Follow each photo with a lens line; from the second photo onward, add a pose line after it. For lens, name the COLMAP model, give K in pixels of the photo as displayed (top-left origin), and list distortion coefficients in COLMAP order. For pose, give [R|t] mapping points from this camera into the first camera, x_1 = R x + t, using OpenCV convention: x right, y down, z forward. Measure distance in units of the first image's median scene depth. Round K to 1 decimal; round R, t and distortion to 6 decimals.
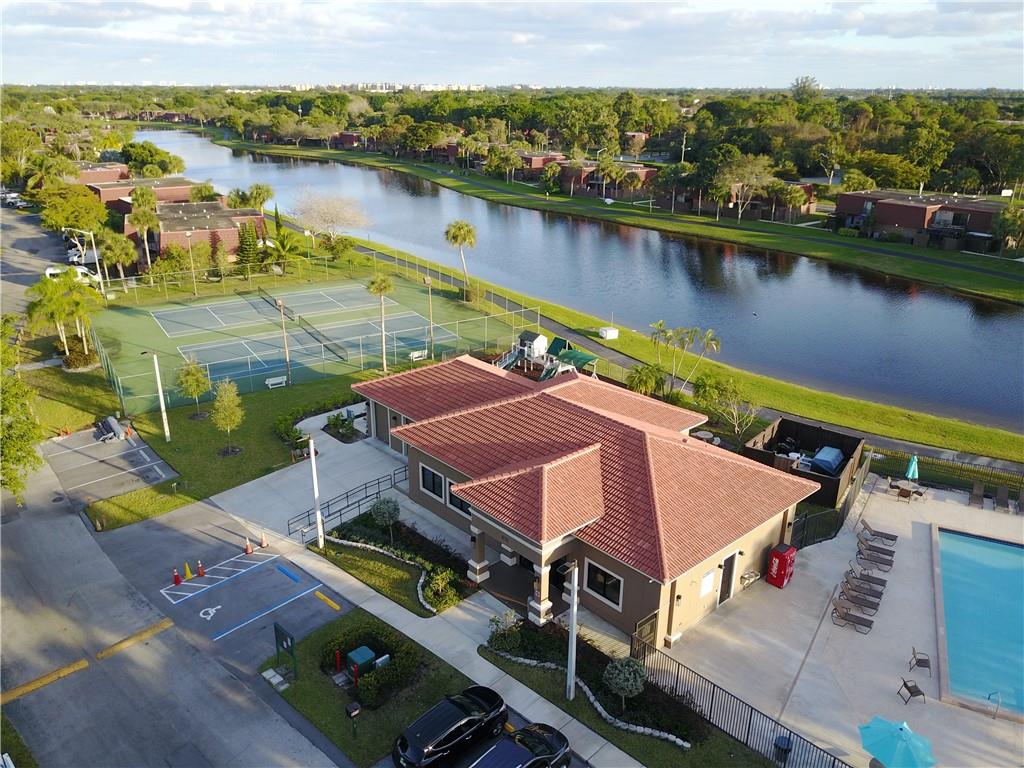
lens RADIAL K [[785.7, 0, 507.7], [0, 785.7, 387.9], [0, 0, 1]] dist [0.008810, -0.005074]
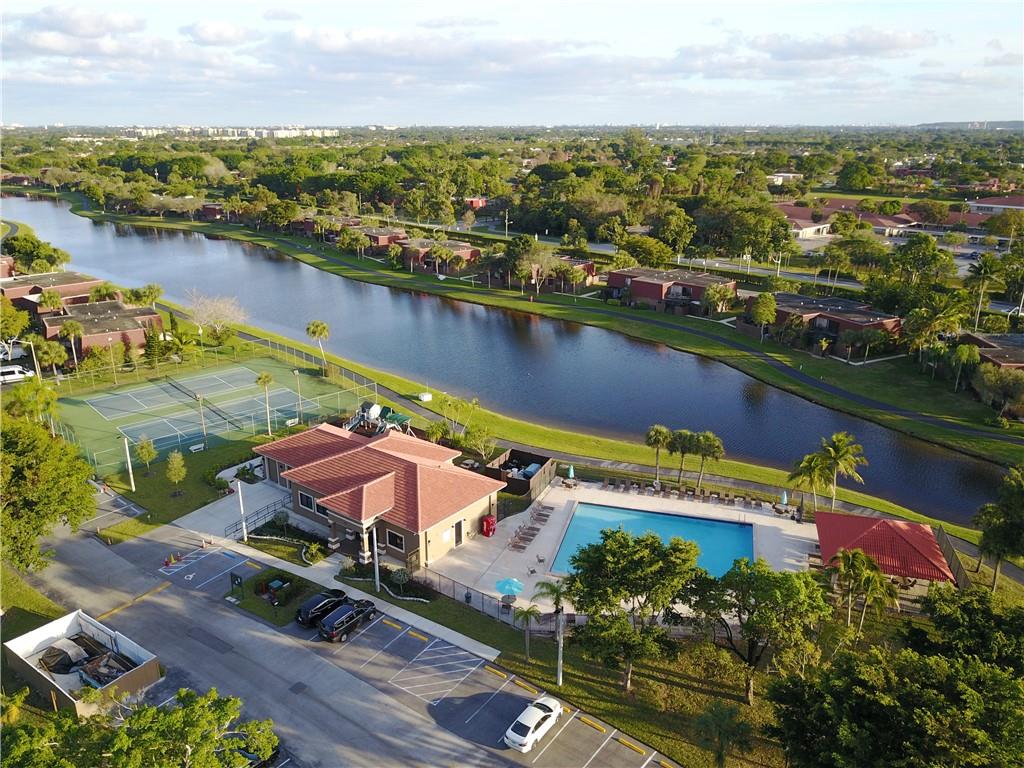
lens RADIAL K [[785.7, 0, 509.8], [0, 785.7, 384.8], [0, 0, 1]] dist [0.008810, -0.005074]
pose [[0.984724, -0.058083, 0.164150, 0.037582], [0.065464, 0.997057, -0.039909, -0.019392], [-0.161349, 0.050046, 0.985628, -0.396611]]
